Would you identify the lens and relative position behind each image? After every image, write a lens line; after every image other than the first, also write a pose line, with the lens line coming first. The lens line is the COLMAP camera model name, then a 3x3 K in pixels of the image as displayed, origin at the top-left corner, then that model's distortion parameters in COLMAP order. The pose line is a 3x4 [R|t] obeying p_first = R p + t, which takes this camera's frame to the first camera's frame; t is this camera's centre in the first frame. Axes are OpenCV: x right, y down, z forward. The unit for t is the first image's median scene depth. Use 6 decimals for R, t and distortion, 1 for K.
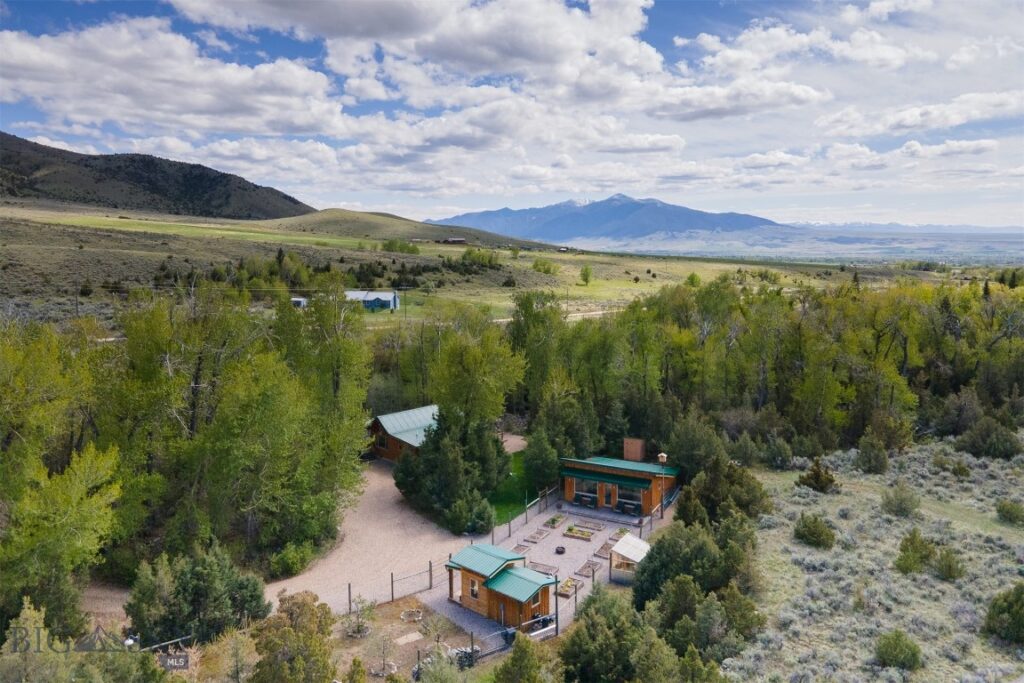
lens RADIAL K [[731.4, 0, 510.2], [0, 731.4, 318.1], [0, 0, 1]] dist [0.053631, 0.009865]
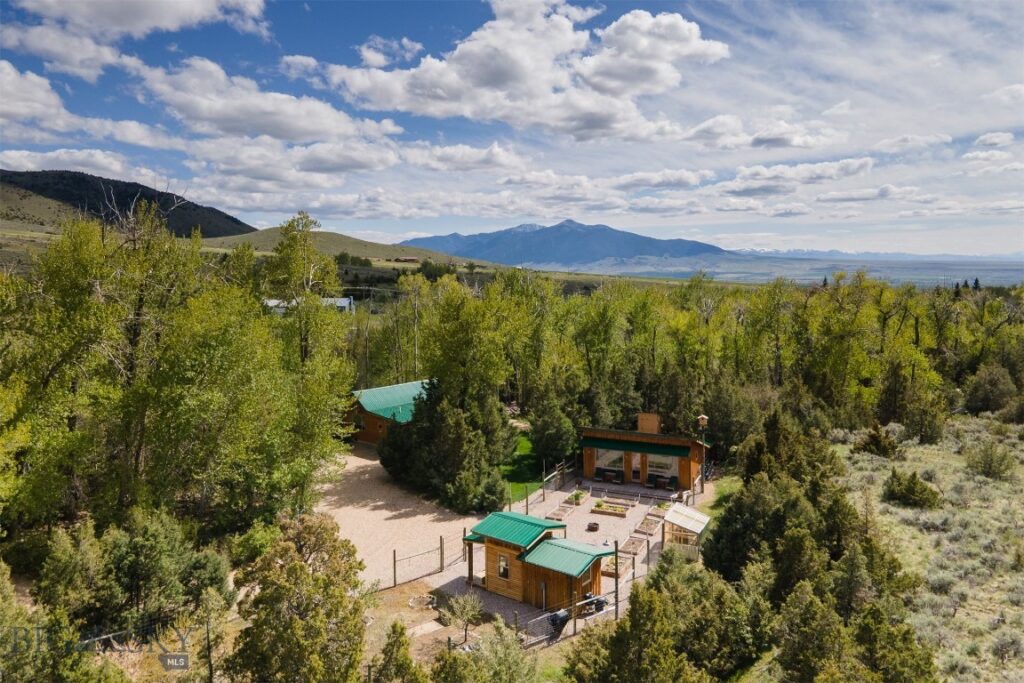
lens RADIAL K [[743.1, 0, 512.6], [0, 743.1, 310.4], [0, 0, 1]] dist [0.058446, -0.001254]
pose [[0.997625, 0.000214, 0.068874, -0.087034], [0.002713, 0.999097, -0.042396, 0.122558], [-0.068821, 0.042482, 0.996724, 0.186887]]
